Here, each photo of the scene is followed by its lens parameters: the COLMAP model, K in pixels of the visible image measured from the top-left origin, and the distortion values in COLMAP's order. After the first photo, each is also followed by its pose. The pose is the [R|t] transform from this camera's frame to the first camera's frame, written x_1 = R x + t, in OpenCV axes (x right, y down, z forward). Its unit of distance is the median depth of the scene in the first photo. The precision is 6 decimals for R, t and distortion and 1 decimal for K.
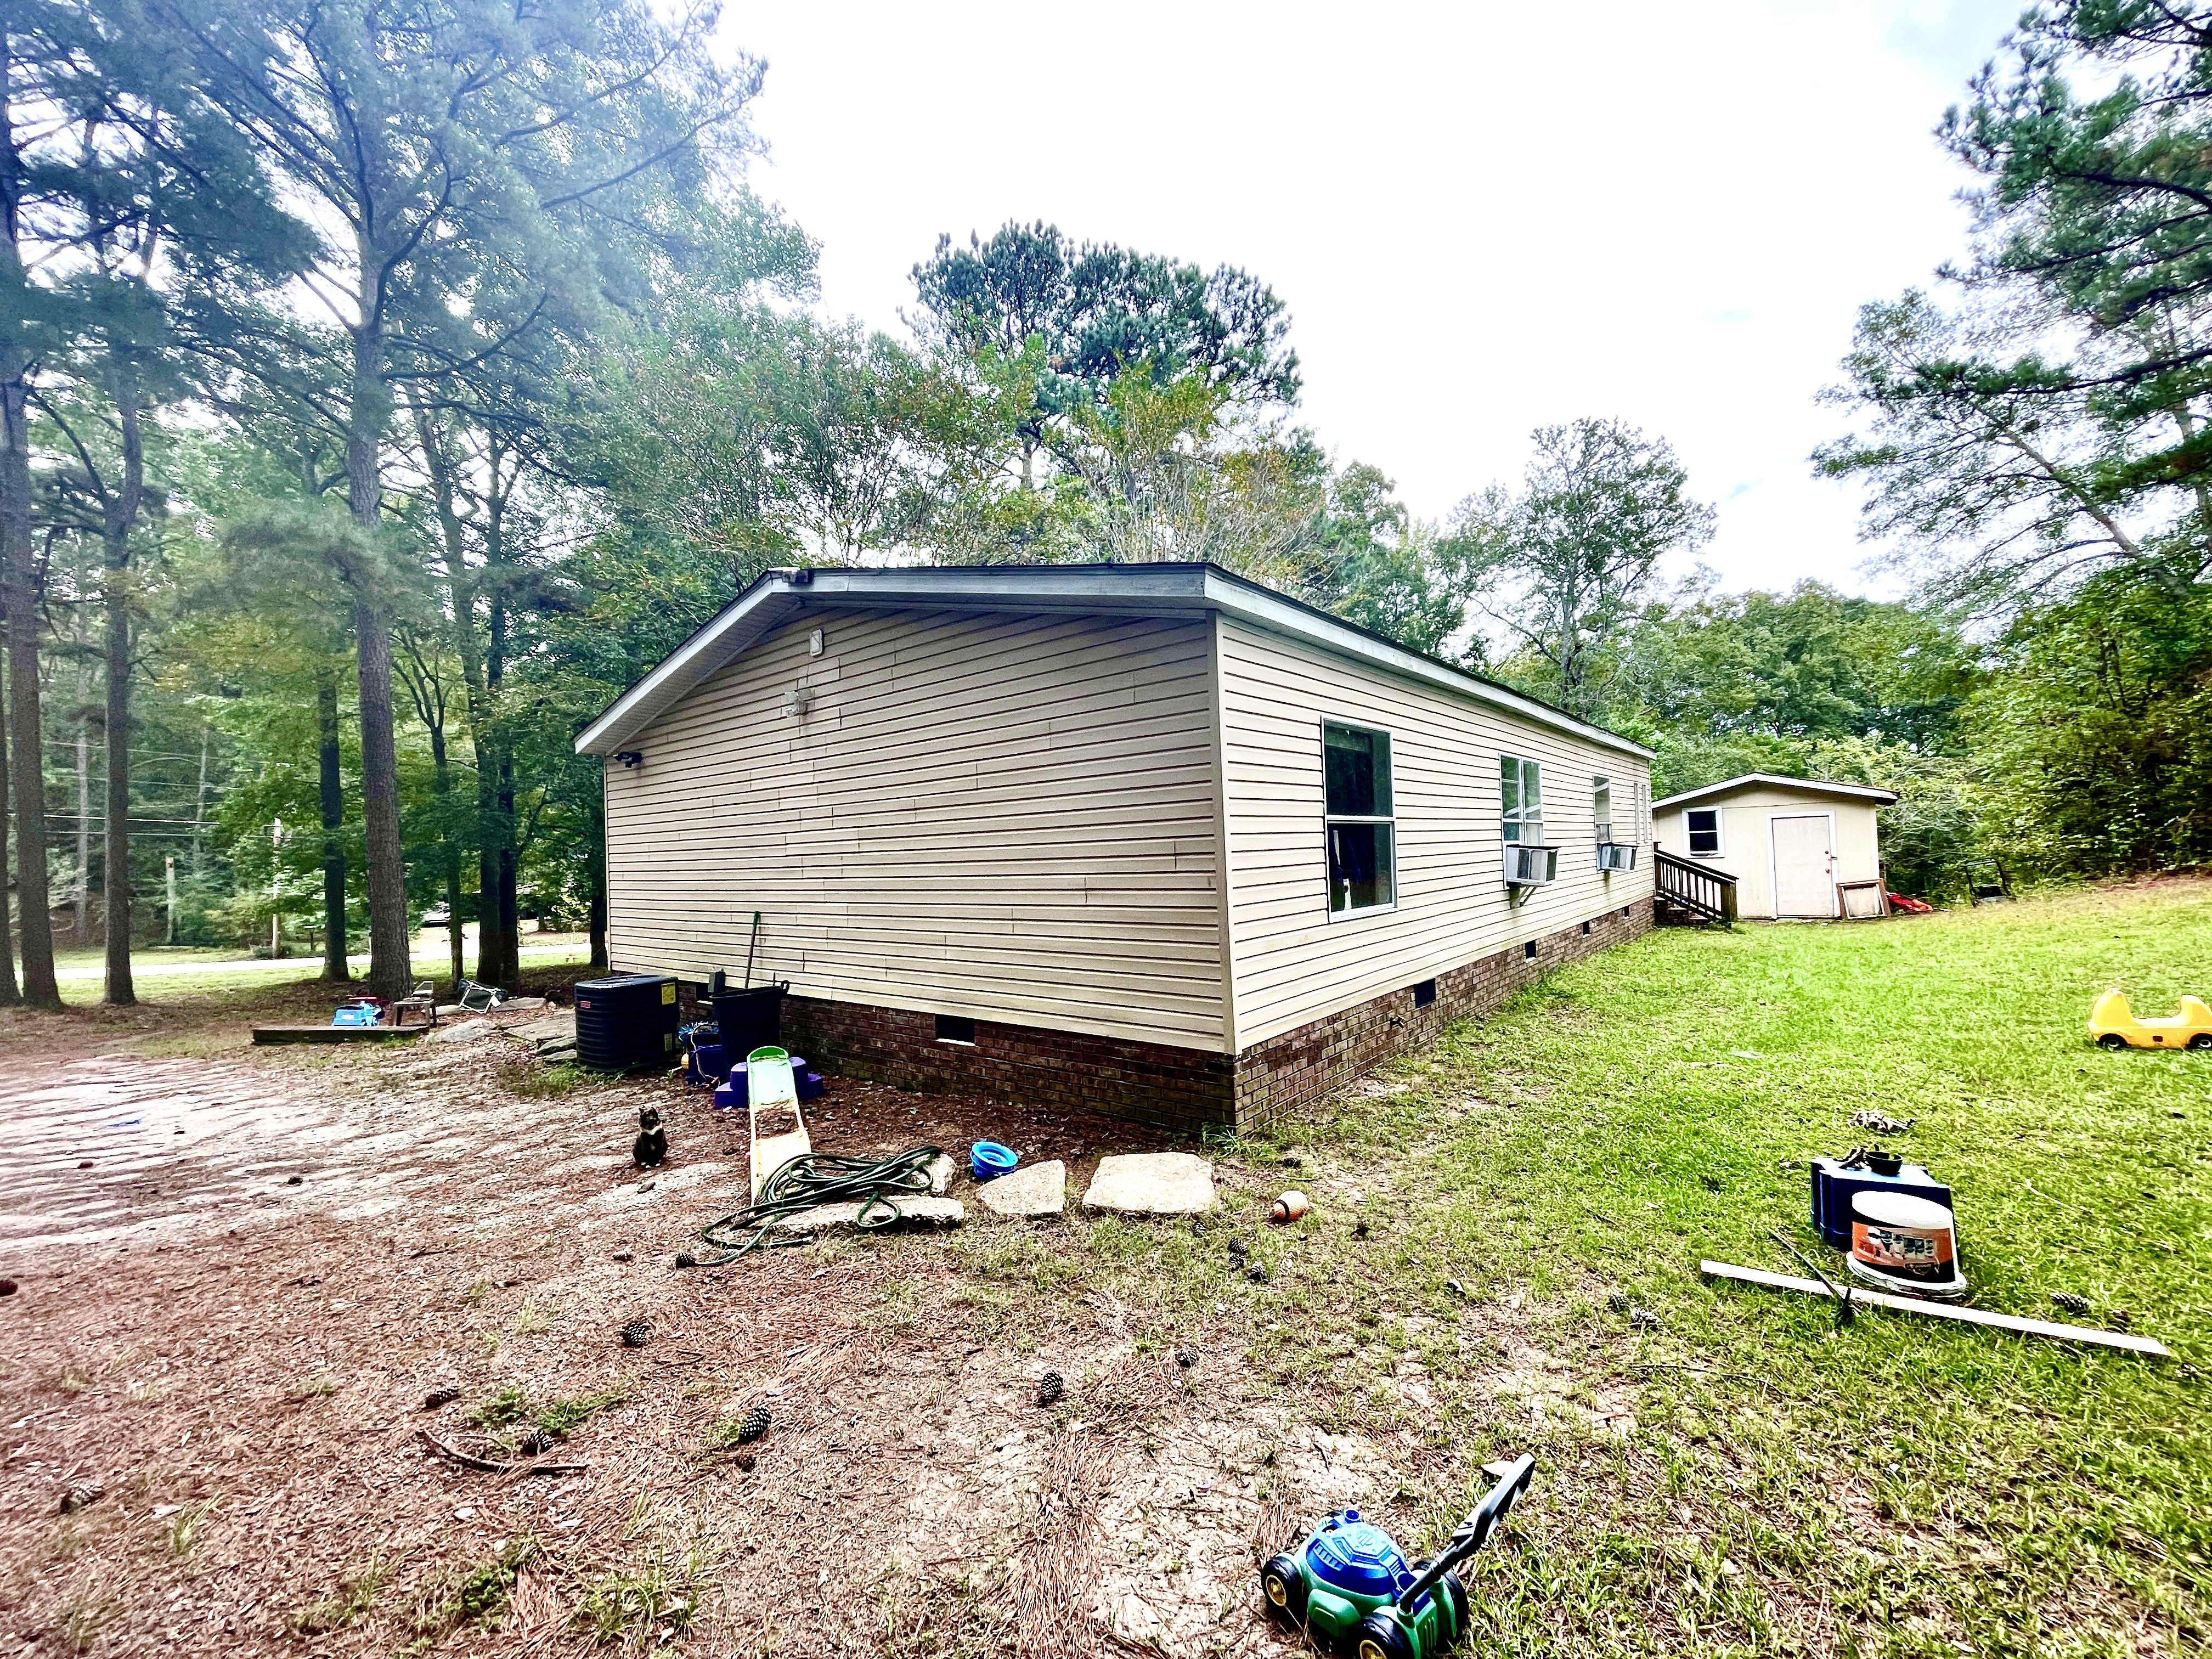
lens RADIAL K [[893.9, 0, 1107.8], [0, 893.9, 832.1], [0, 0, 1]] dist [-0.000581, 0.000228]
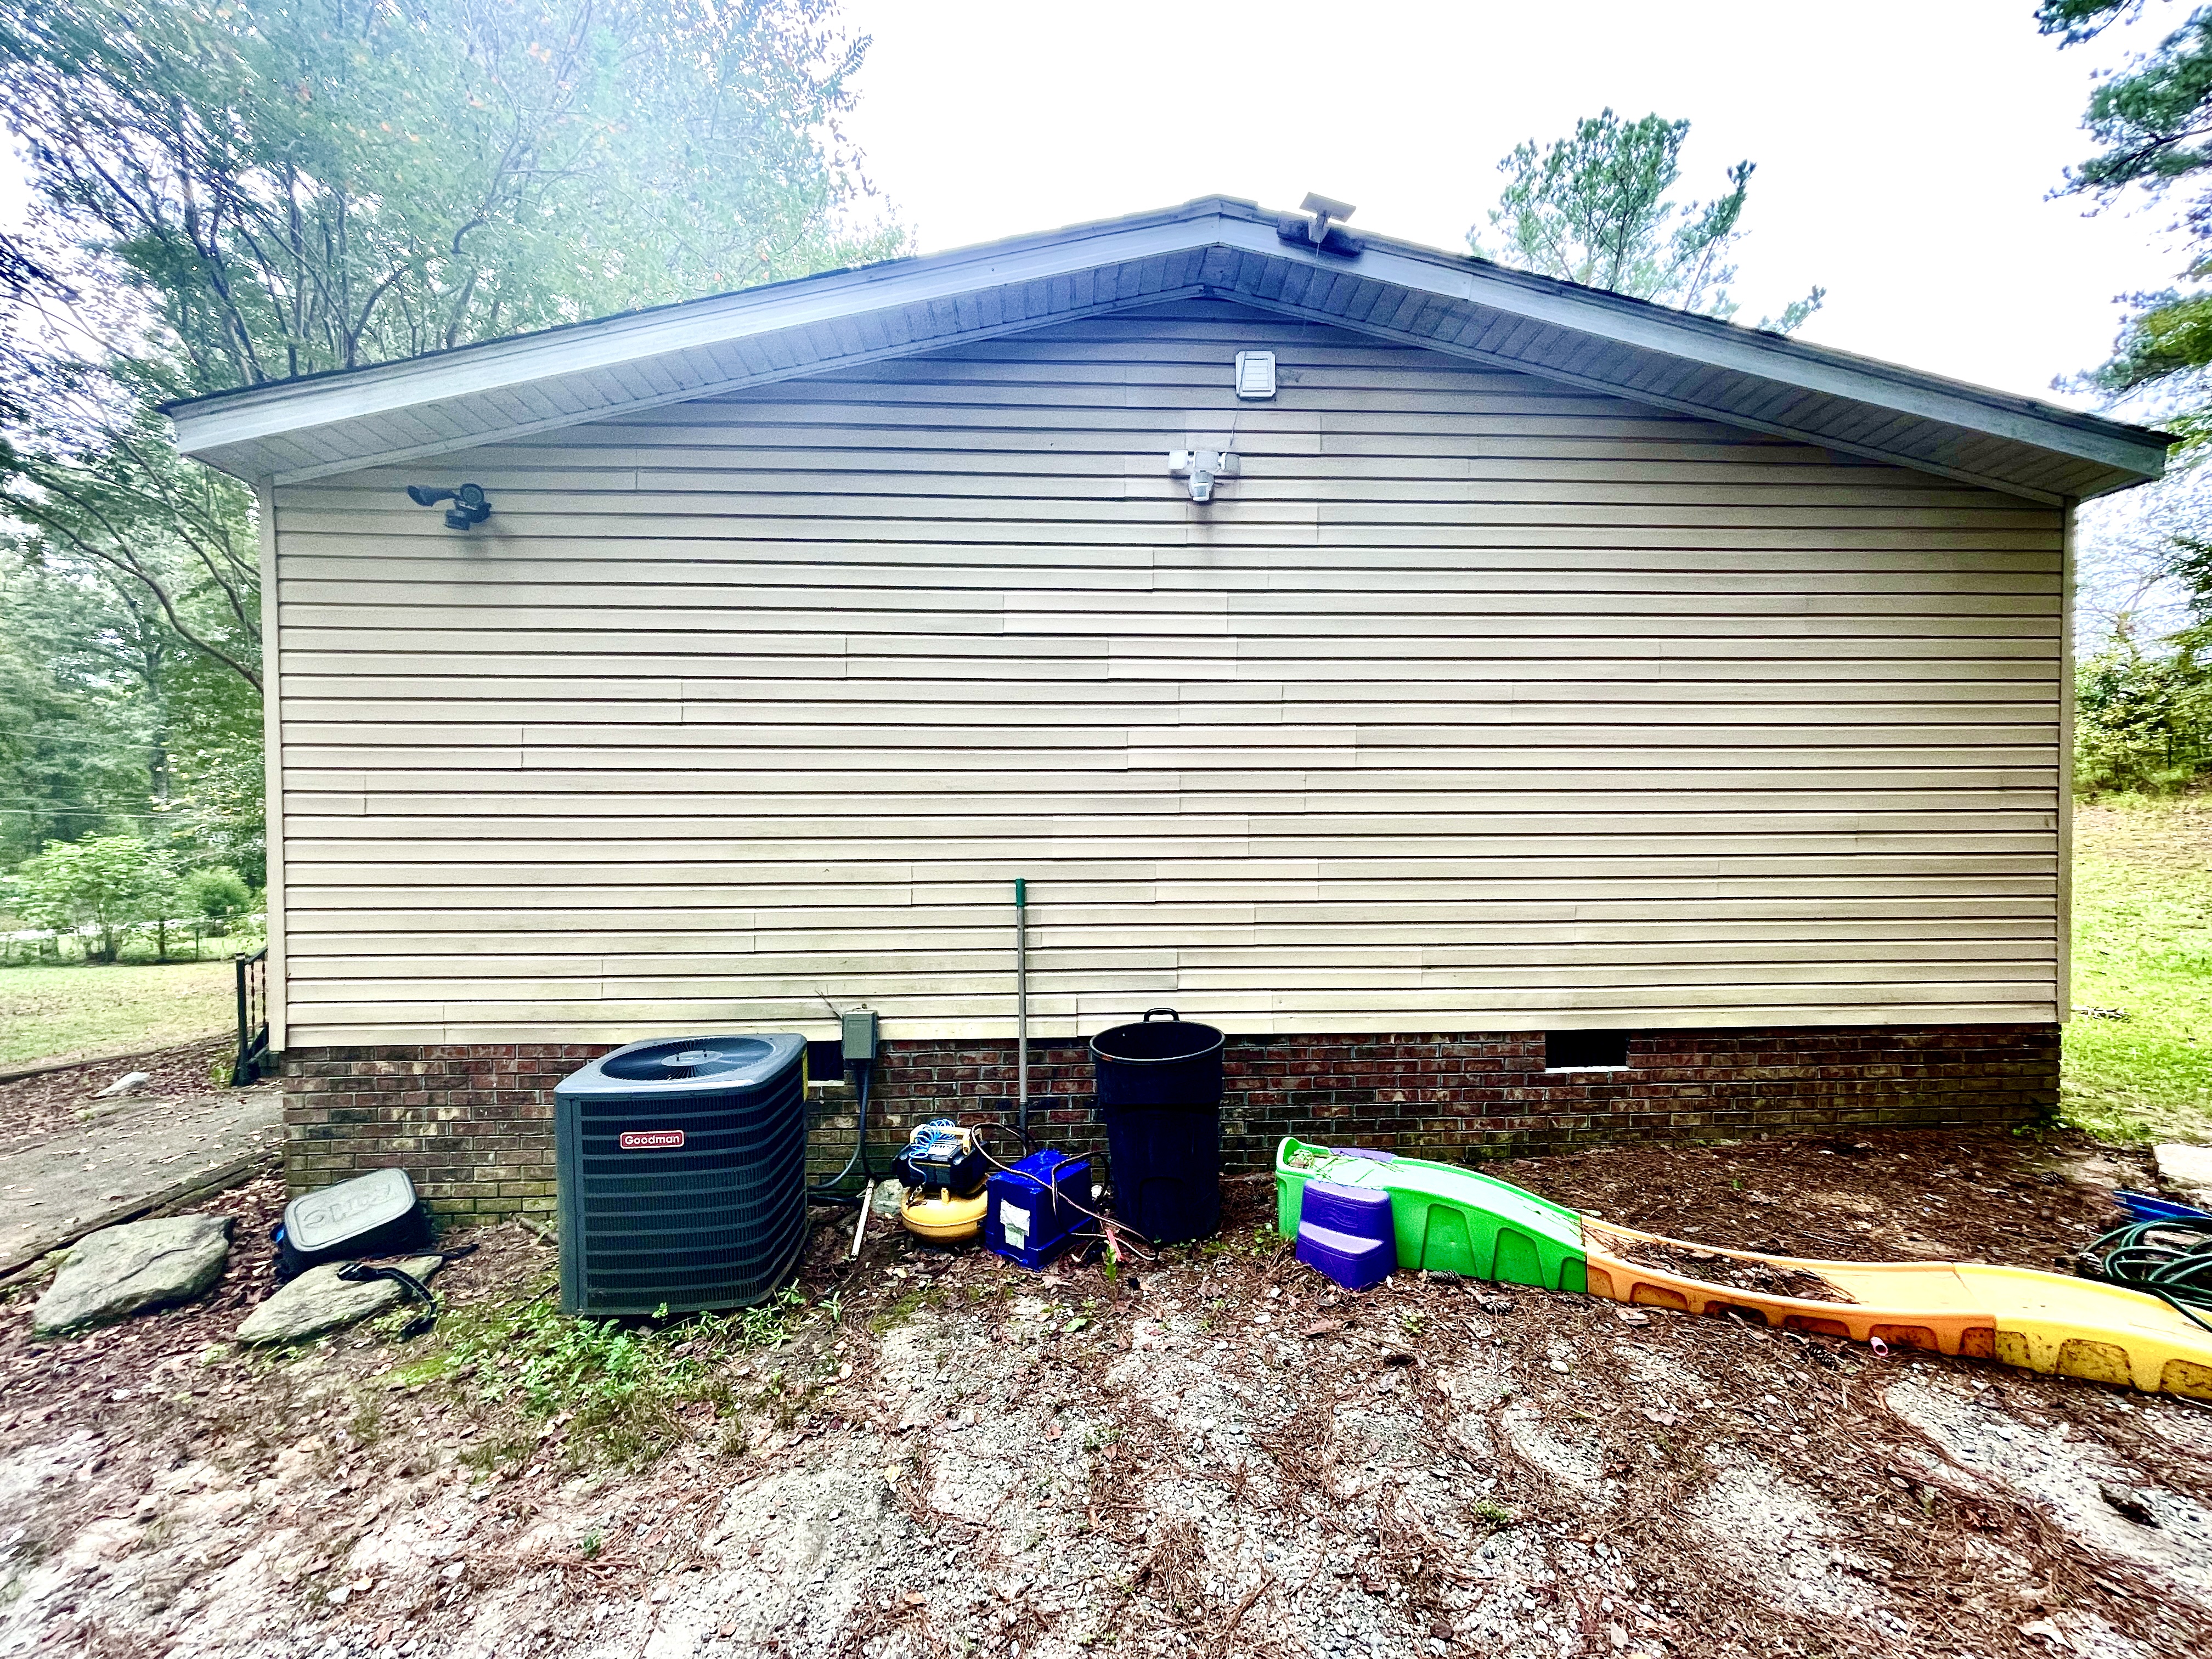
lens RADIAL K [[893.9, 0, 1103.7], [0, 893.9, 834.3], [0, 0, 1]] dist [-0.000581, 0.000228]
pose [[0.739845, 0.022864, 0.672389, -0.857666], [-0.037897, 0.999252, 0.007721, 0.072471], [-0.671709, -0.031193, 0.740158, 0.752054]]
